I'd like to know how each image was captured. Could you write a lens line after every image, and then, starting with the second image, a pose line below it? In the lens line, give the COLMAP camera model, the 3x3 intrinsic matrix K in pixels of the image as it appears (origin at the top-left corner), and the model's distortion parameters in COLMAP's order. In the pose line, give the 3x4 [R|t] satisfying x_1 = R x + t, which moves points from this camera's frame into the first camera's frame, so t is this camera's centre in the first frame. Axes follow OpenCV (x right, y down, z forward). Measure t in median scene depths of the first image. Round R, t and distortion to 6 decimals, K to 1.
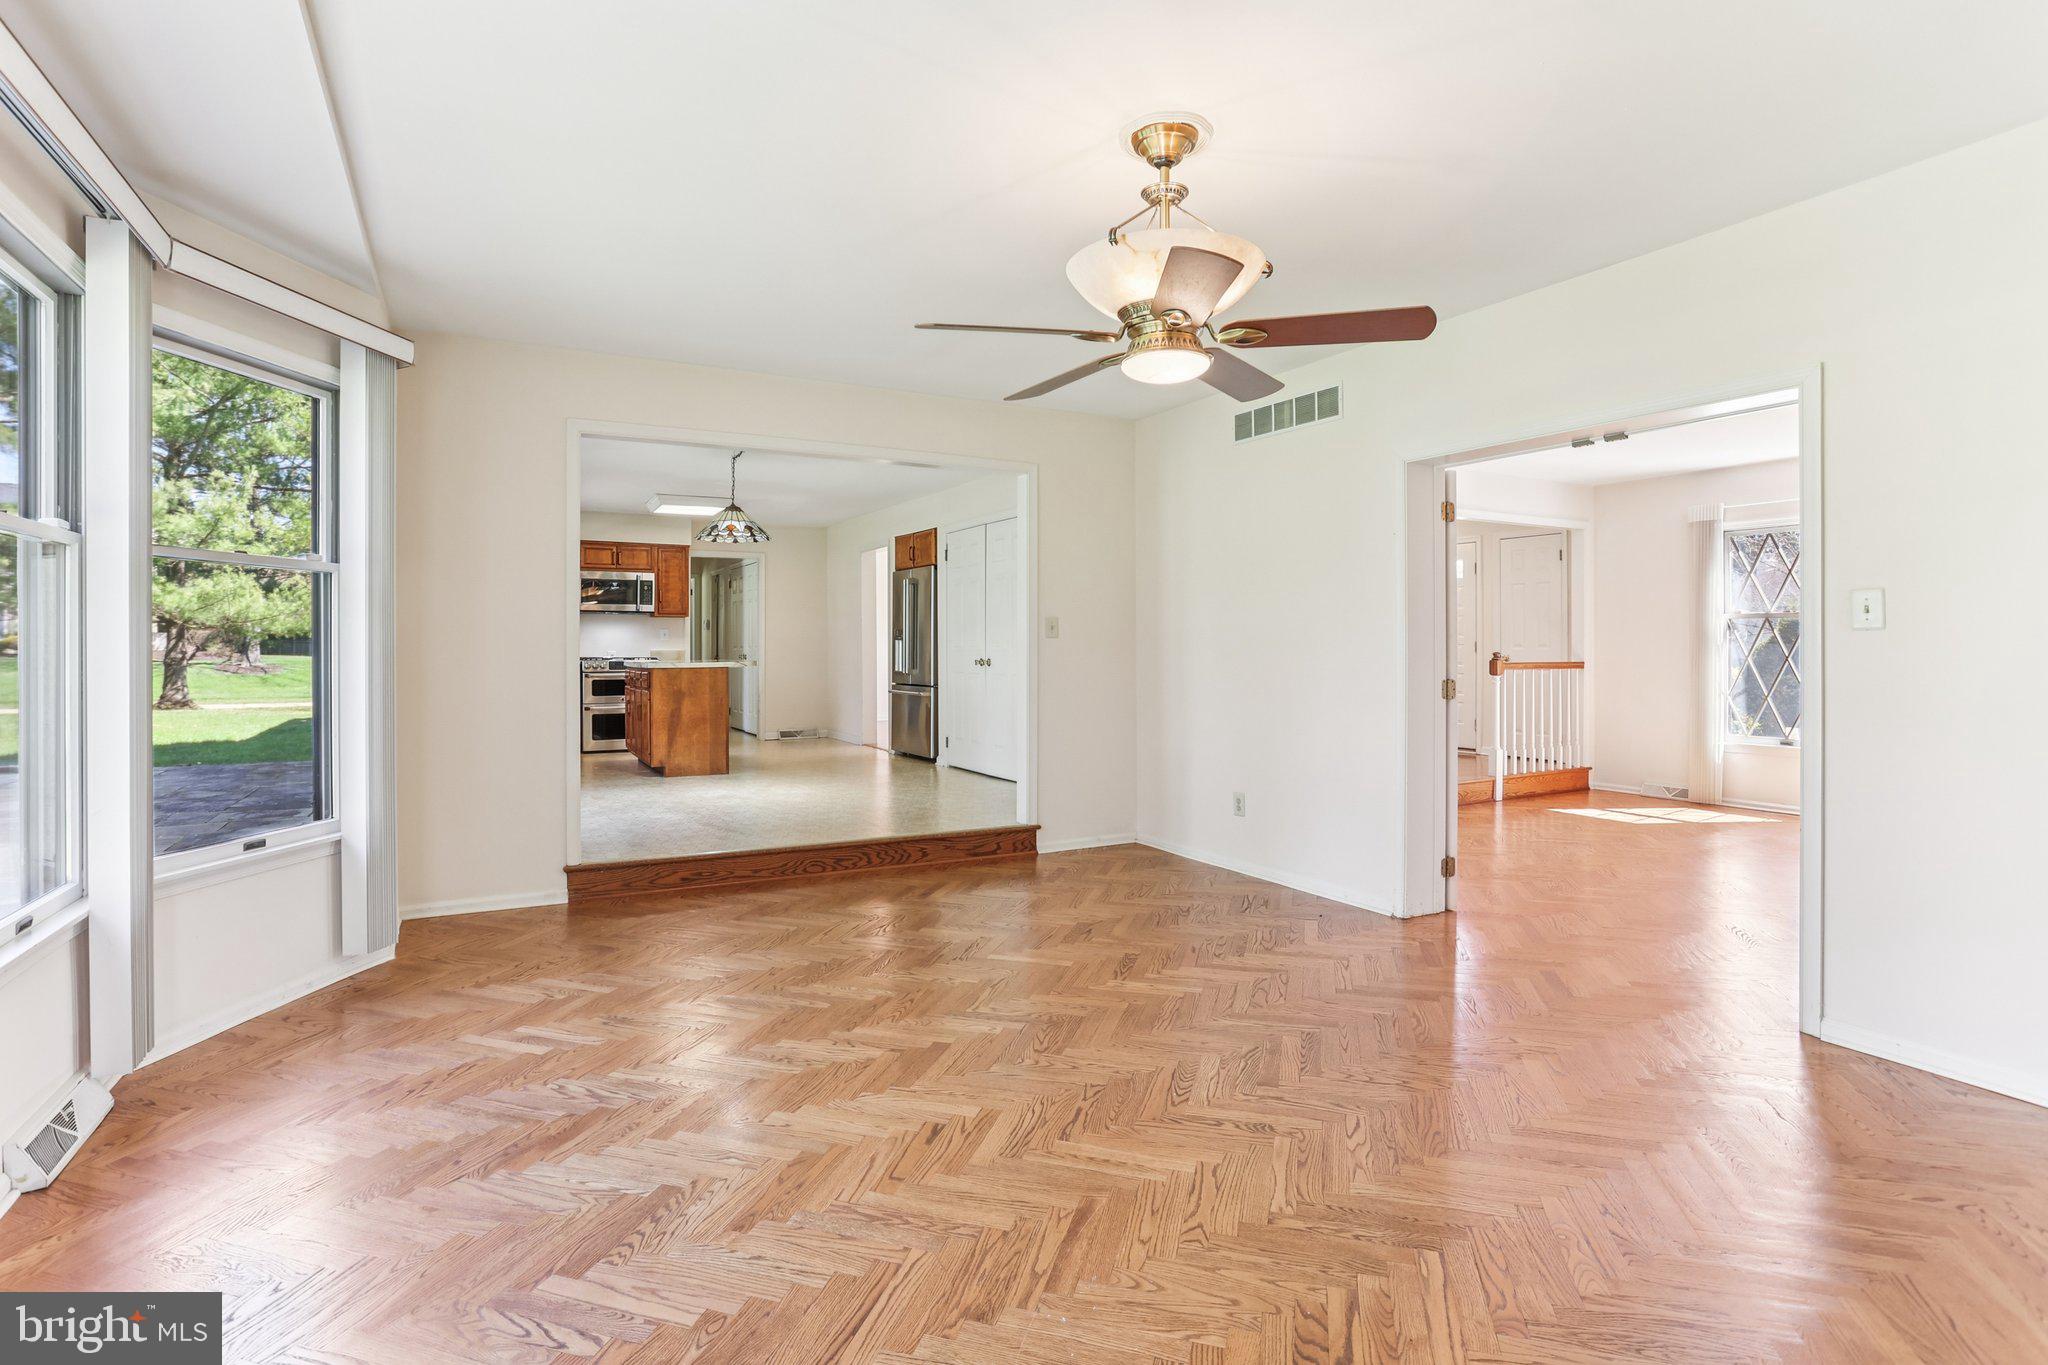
lens RADIAL K [[1005.7, 0, 1003.9], [0, 1005.7, 642.2], [0, 0, 1]] dist [-0.052137, 0.024437]
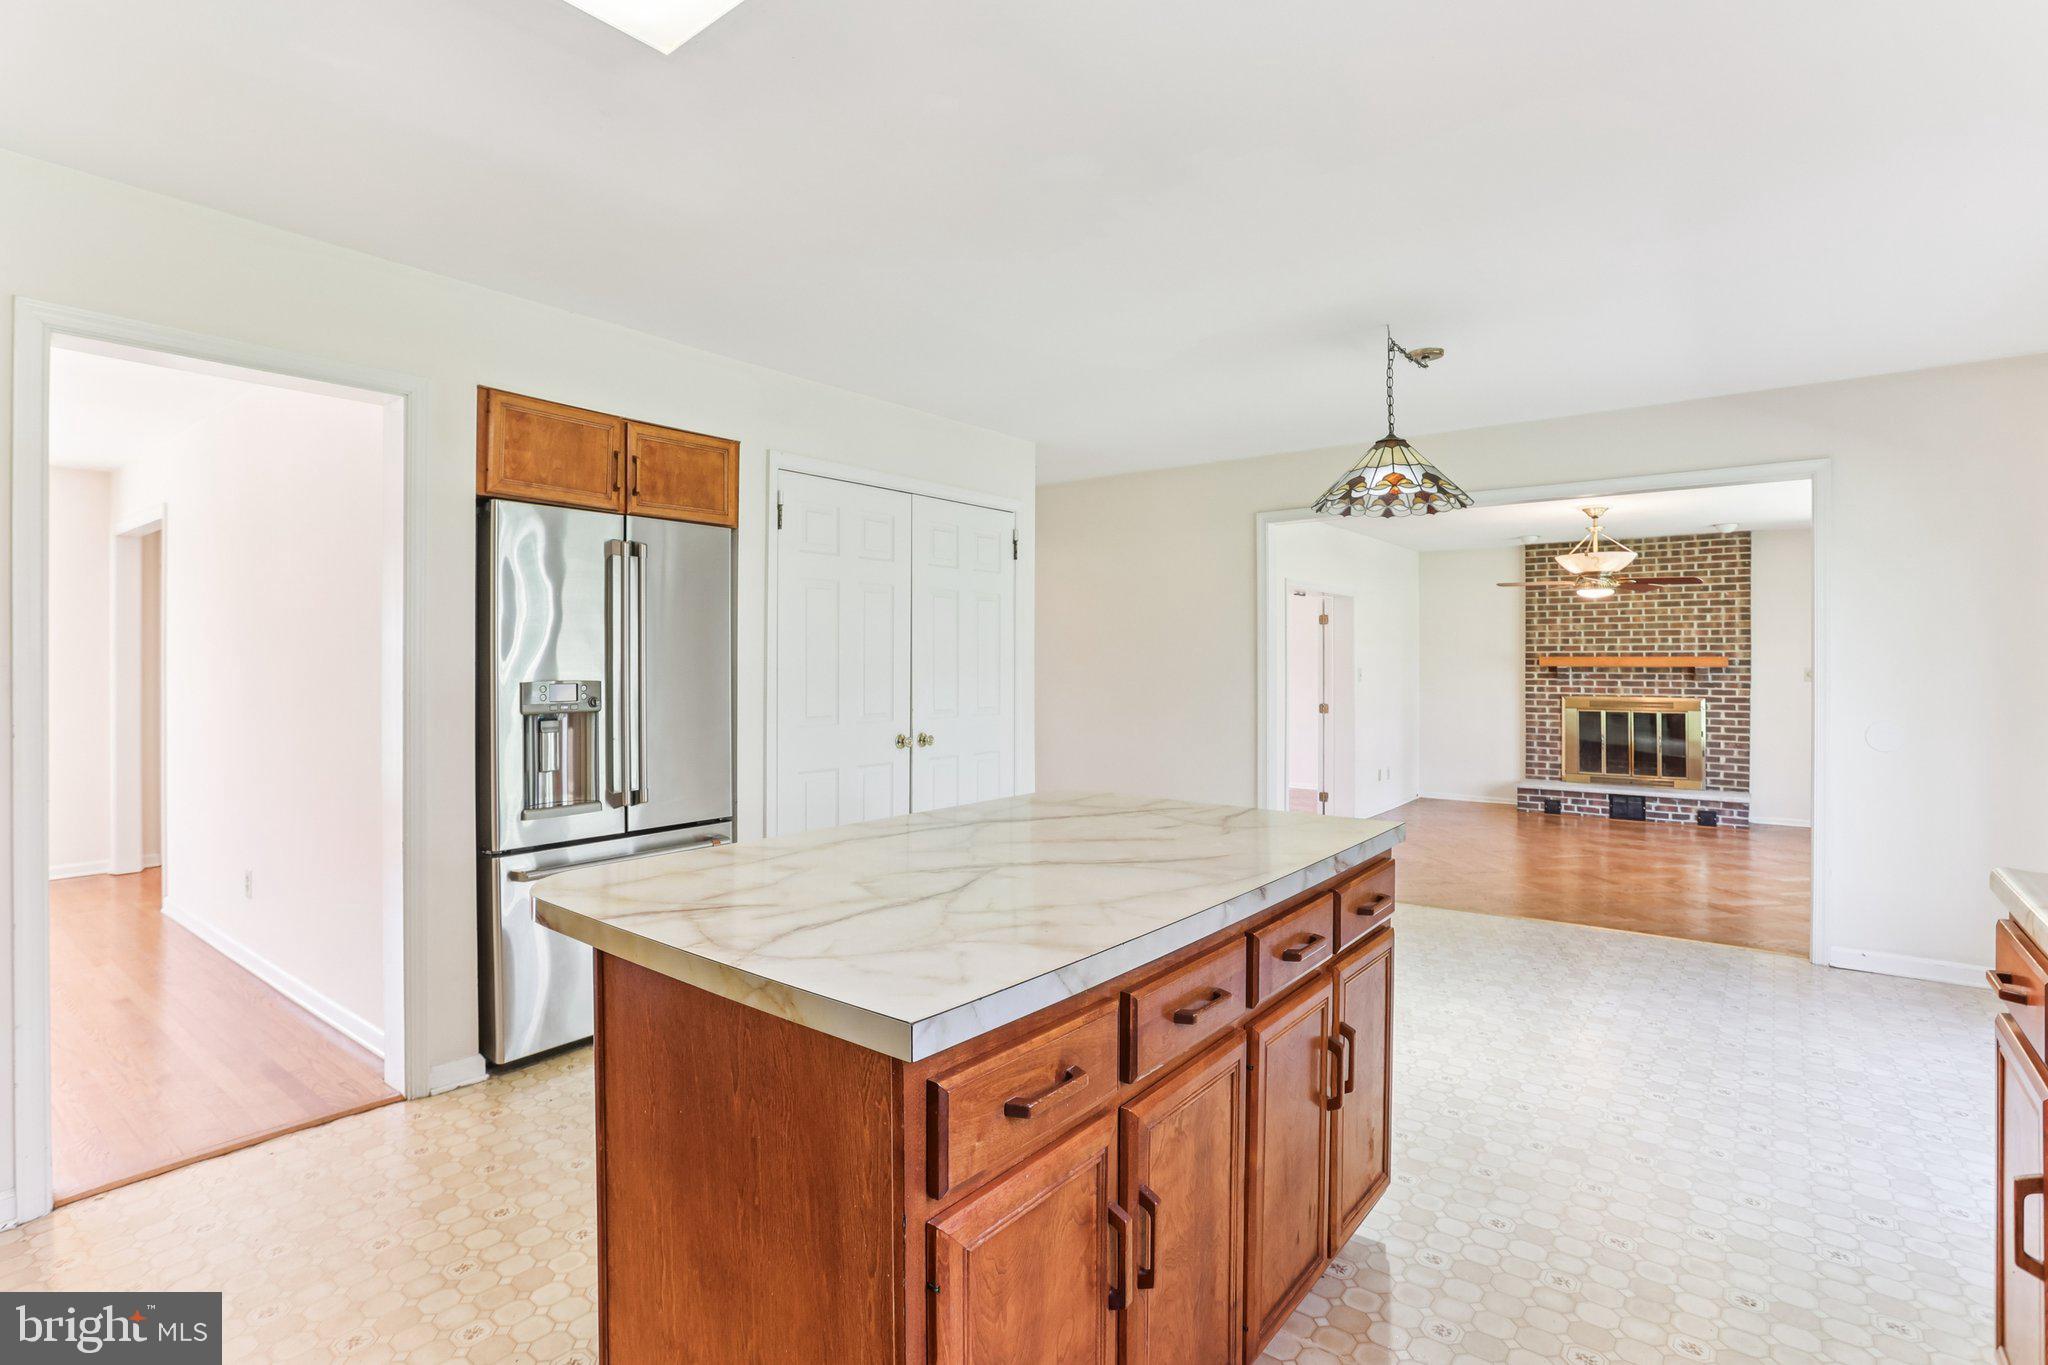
lens RADIAL K [[1005.7, 0, 999.4], [0, 1005.7, 658.5], [0, 0, 1]] dist [-0.052137, 0.024437]
pose [[-0.399001, 0.002619, 0.916947, -0.464989], [-0.004792, 0.999976, -0.004942, -0.019424], [-0.916938, -0.006366, -0.398979, 0.998518]]
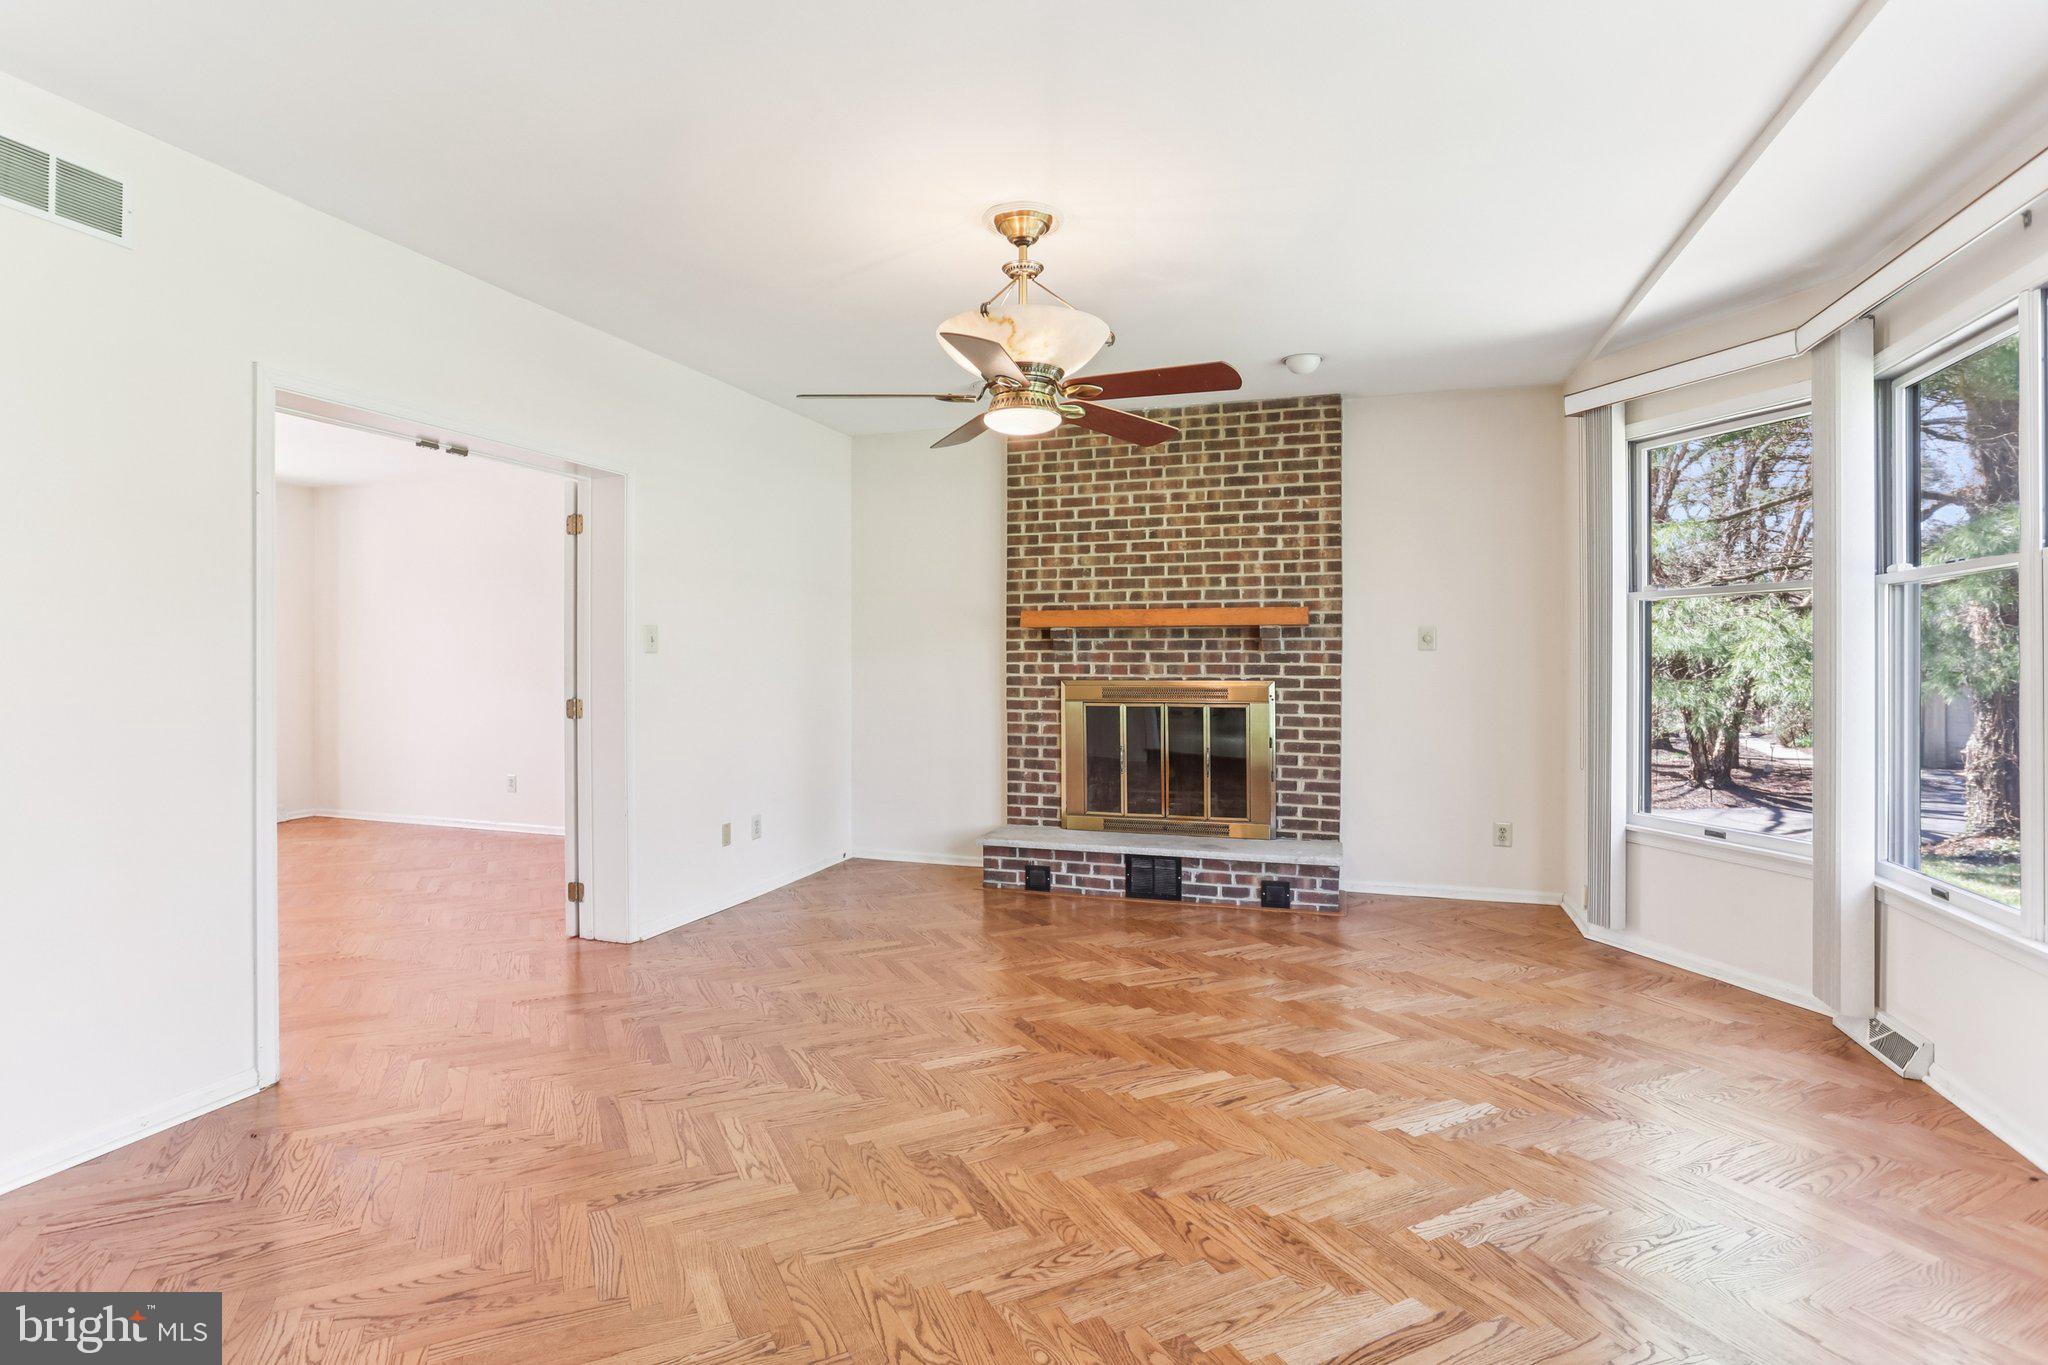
lens RADIAL K [[1005.7, 0, 1020.7], [0, 1005.7, 652.7], [0, 0, 1]] dist [-0.052137, 0.024437]
pose [[-0.682554, 0.003859, 0.730825, -0.187542], [-0.002388, 0.999969, -0.007511, -0.000779], [-0.730831, -0.006872, -0.682523, 0.498999]]
